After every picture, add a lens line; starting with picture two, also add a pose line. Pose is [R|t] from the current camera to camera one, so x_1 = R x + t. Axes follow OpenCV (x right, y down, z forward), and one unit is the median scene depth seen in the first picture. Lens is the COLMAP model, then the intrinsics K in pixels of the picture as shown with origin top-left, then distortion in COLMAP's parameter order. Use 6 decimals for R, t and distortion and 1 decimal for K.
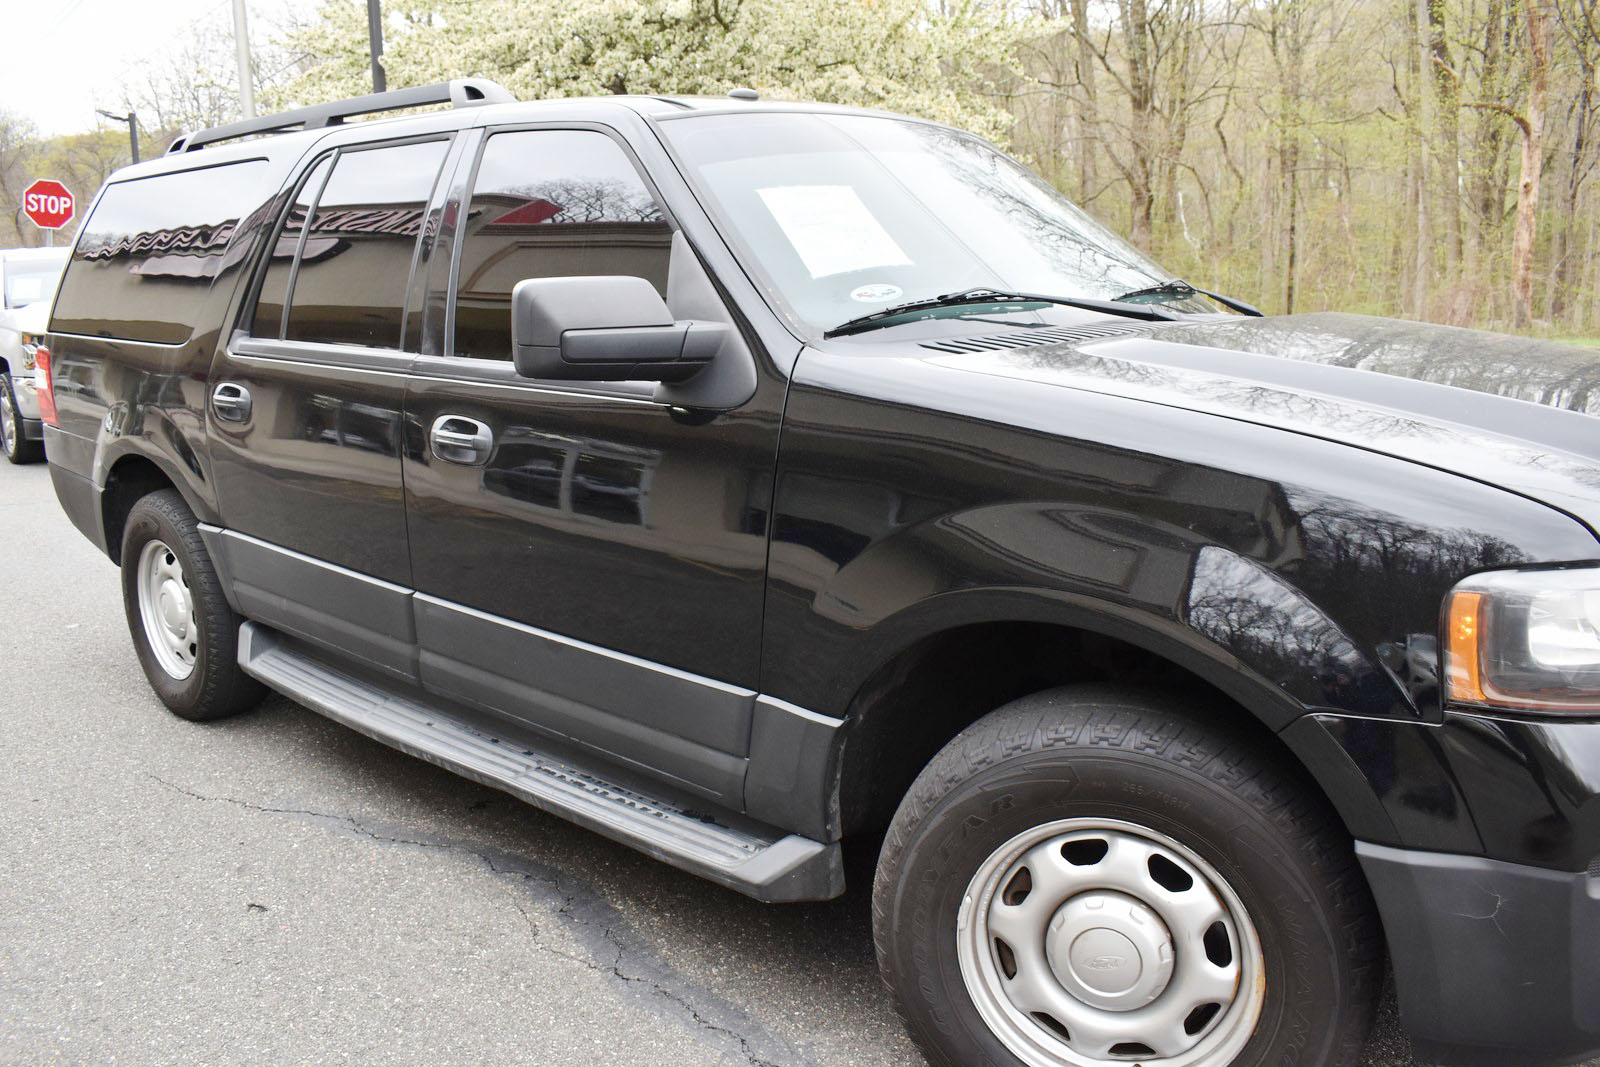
lens RADIAL K [[1267.3, 0, 801.8], [0, 1267.3, 548.9], [0, 0, 1]] dist [-0.100407, 0.025923]
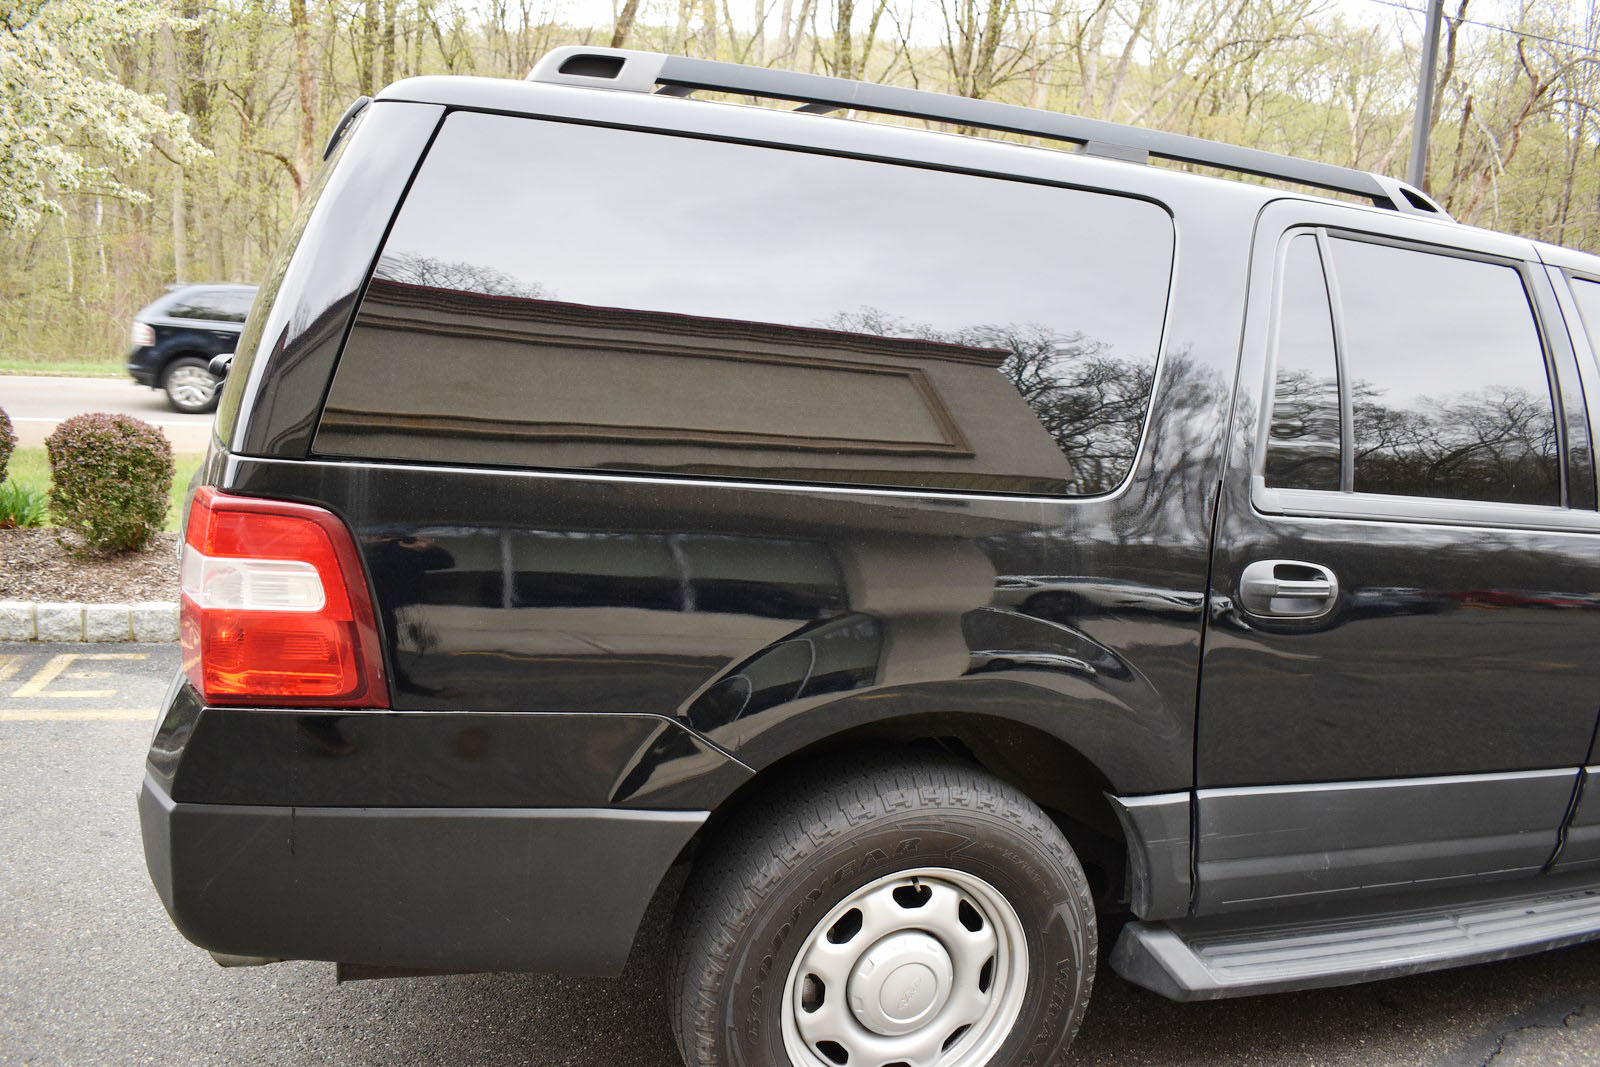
lens RADIAL K [[1230.9, 0, 800.0], [0, 1230.9, 533.5], [0, 0, 1]] dist [-0.100090, 0.021691]
pose [[0.491139, -0.095383, 0.865843, -1.288888], [0.104189, 0.993284, 0.050323, -0.233138], [-0.864828, 0.065496, 0.497778, 1.035887]]
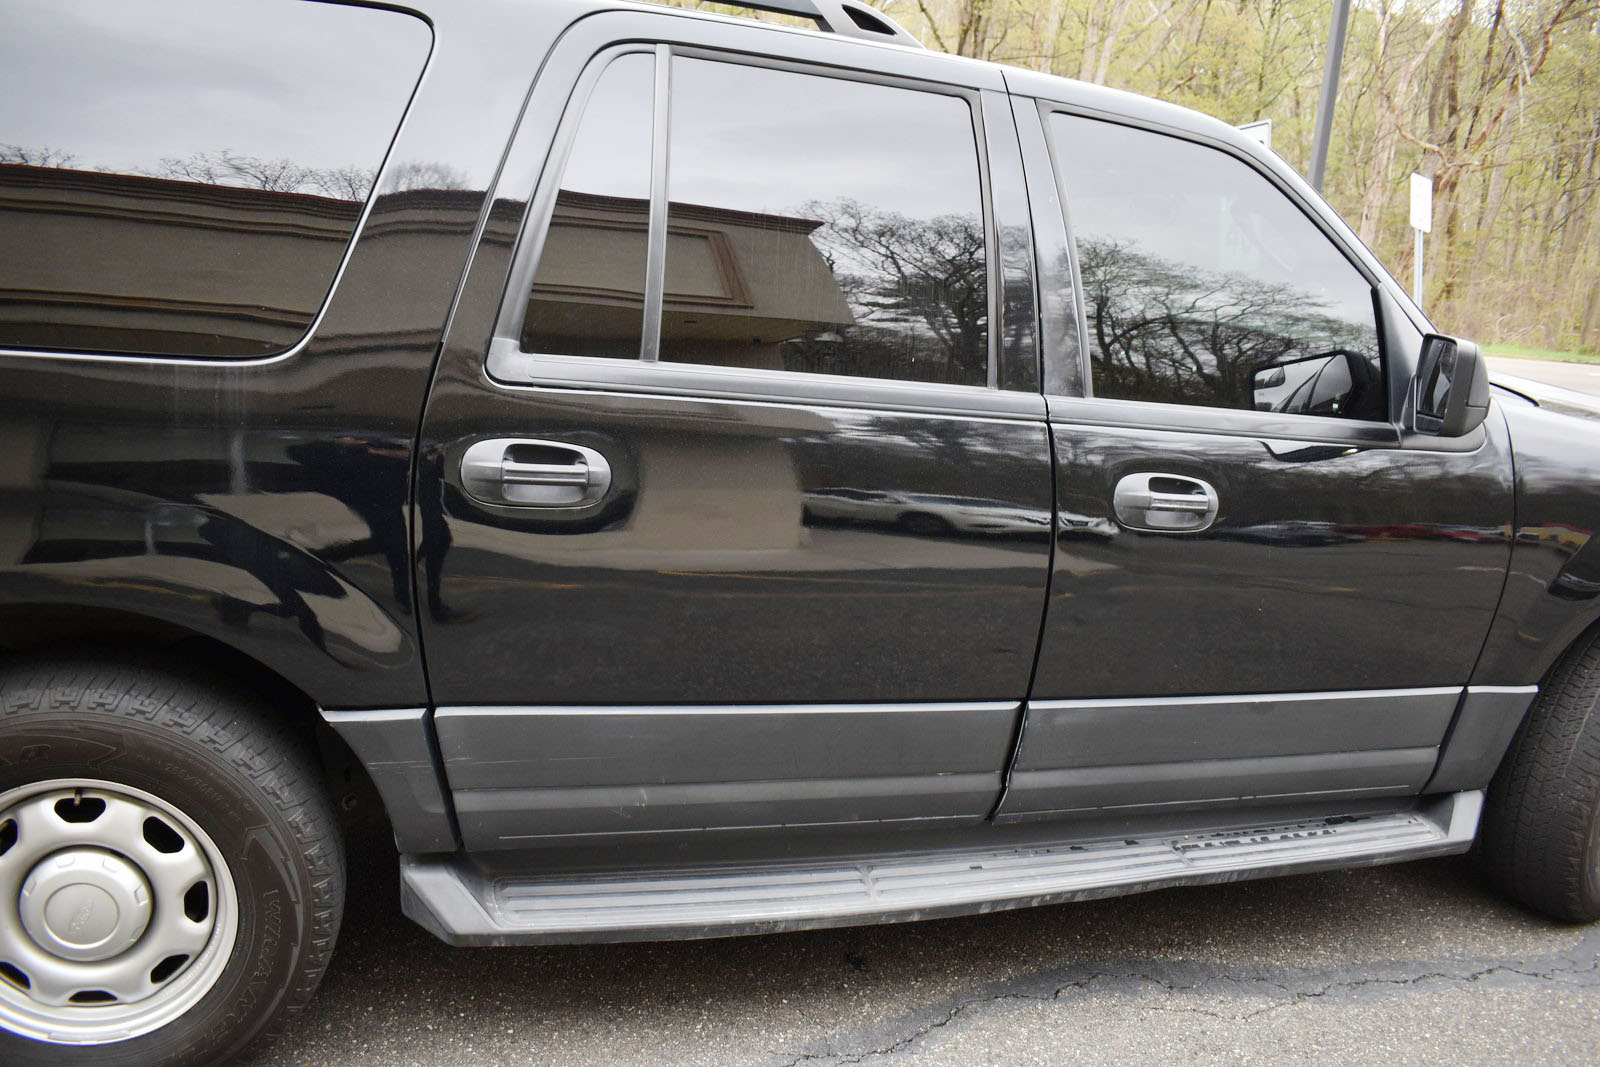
lens RADIAL K [[1230.9, 0, 800.0], [0, 1230.9, 533.5], [0, 0, 1]] dist [-0.100090, 0.021691]
pose [[0.519142, -0.146613, 0.842019, -0.972537], [0.088755, 0.989099, 0.117501, -0.163771], [-0.850067, 0.013734, 0.526496, 0.709270]]
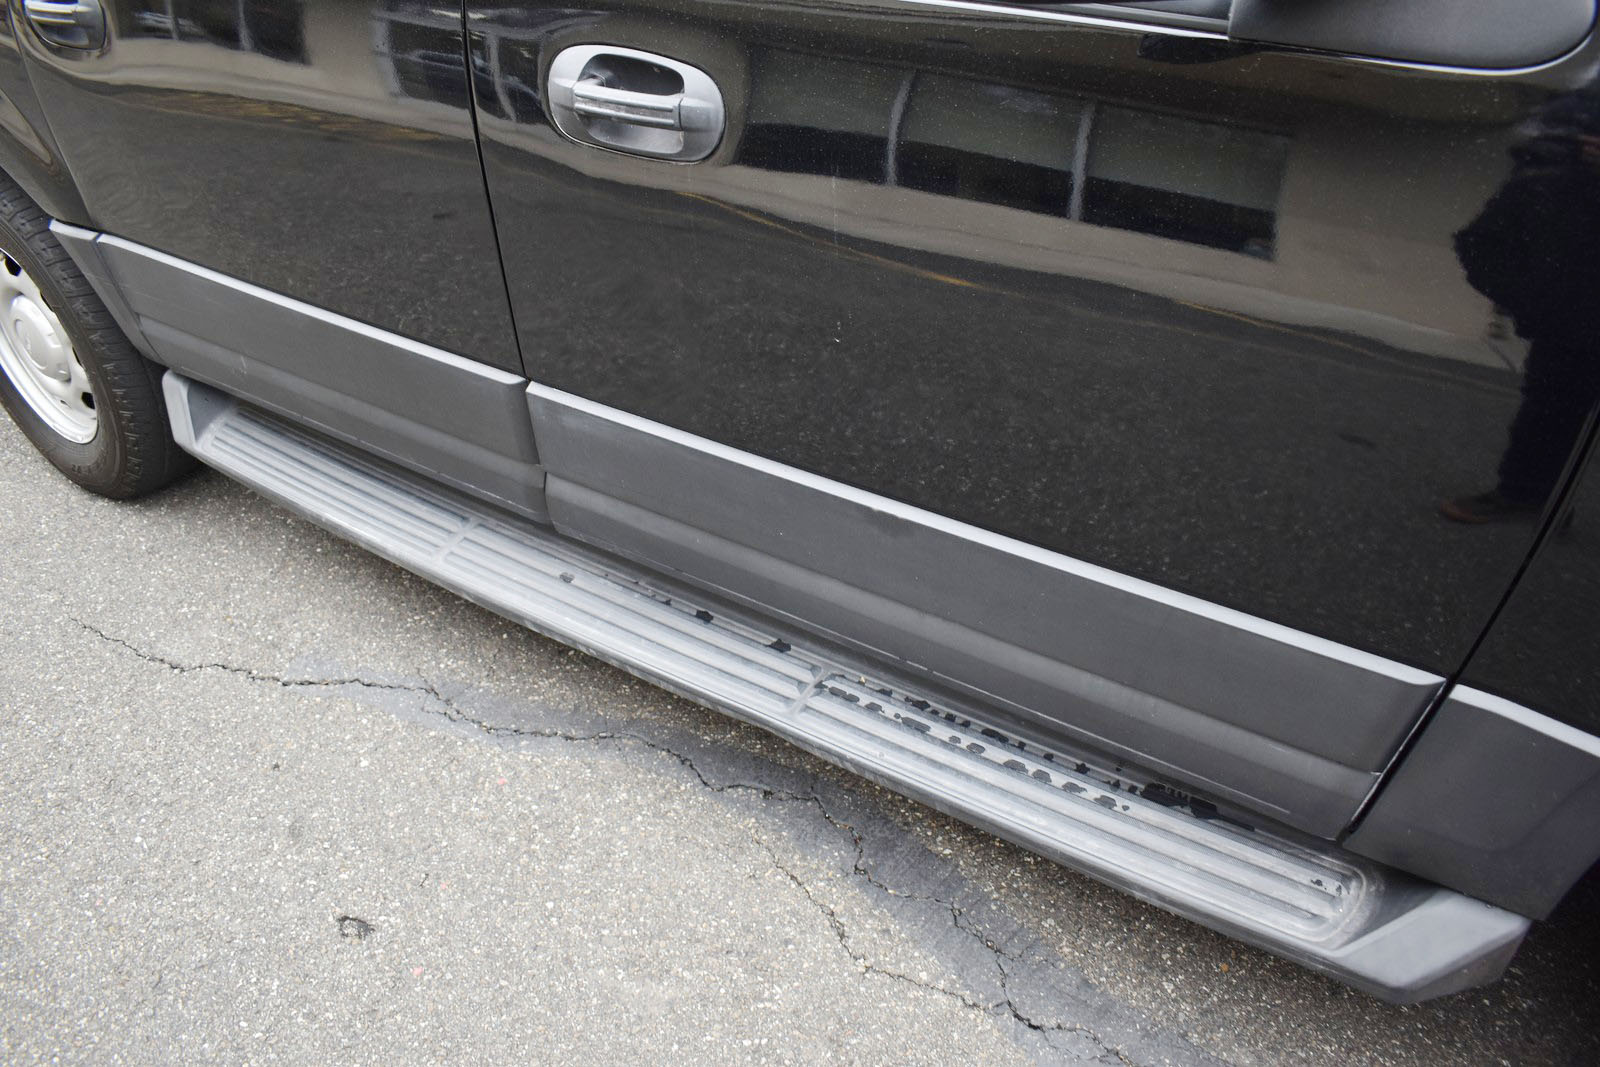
lens RADIAL K [[1230.9, 0, 800.0], [0, 1230.9, 533.5], [0, 0, 1]] dist [-0.100090, 0.021691]
pose [[0.991475, -0.101412, 0.081816, -0.237402], [0.061606, 0.918127, 0.391468, -0.101086], [-0.114817, -0.383090, 0.916547, 0.474346]]
